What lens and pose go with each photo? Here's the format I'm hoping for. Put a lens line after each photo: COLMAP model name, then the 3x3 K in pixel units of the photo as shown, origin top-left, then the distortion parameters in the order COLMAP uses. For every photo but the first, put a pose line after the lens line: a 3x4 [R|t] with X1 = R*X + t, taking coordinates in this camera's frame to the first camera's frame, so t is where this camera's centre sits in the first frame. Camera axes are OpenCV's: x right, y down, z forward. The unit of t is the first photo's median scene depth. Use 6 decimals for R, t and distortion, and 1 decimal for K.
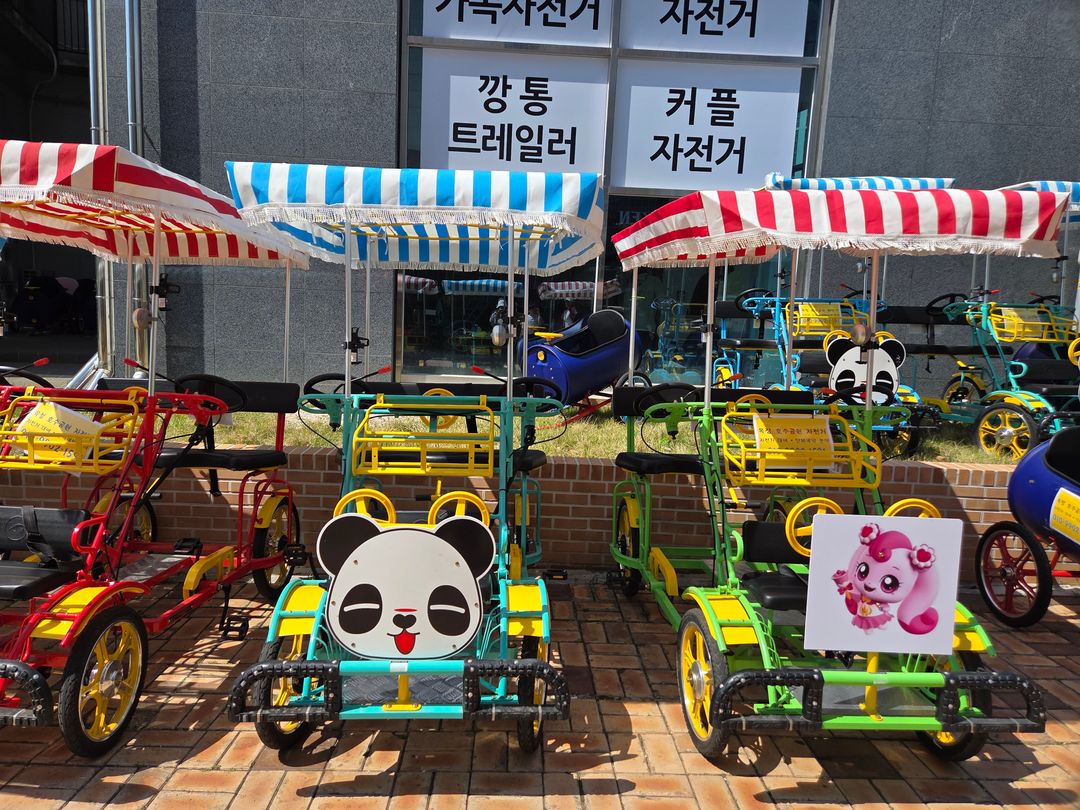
lens RADIAL K [[751.9, 0, 540.0], [0, 751.9, 405.0], [0, 0, 1]] dist [0.097764, -0.078783]
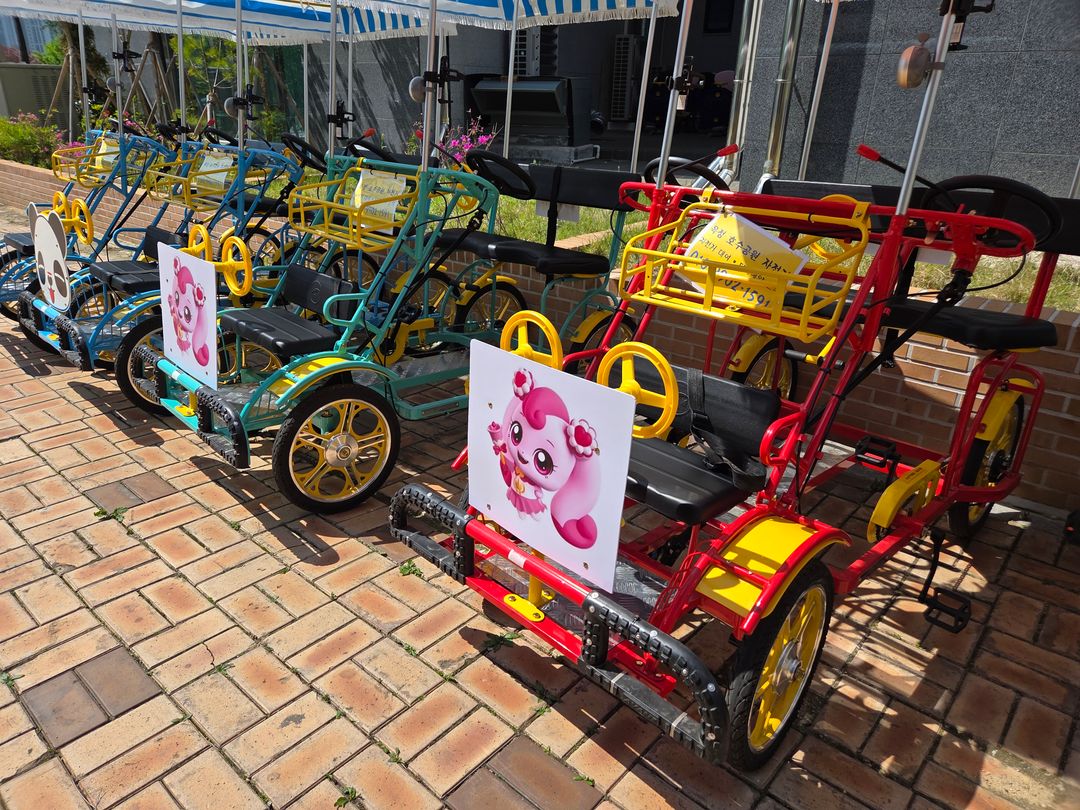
lens RADIAL K [[751.9, 0, 540.0], [0, 751.9, 405.0], [0, 0, 1]] dist [0.097764, -0.078783]
pose [[0.762508, 0.225111, -0.606553, -0.321488], [-0.072683, 0.961387, 0.265430, -0.007249], [0.642883, -0.158306, 0.749427, 0.365413]]
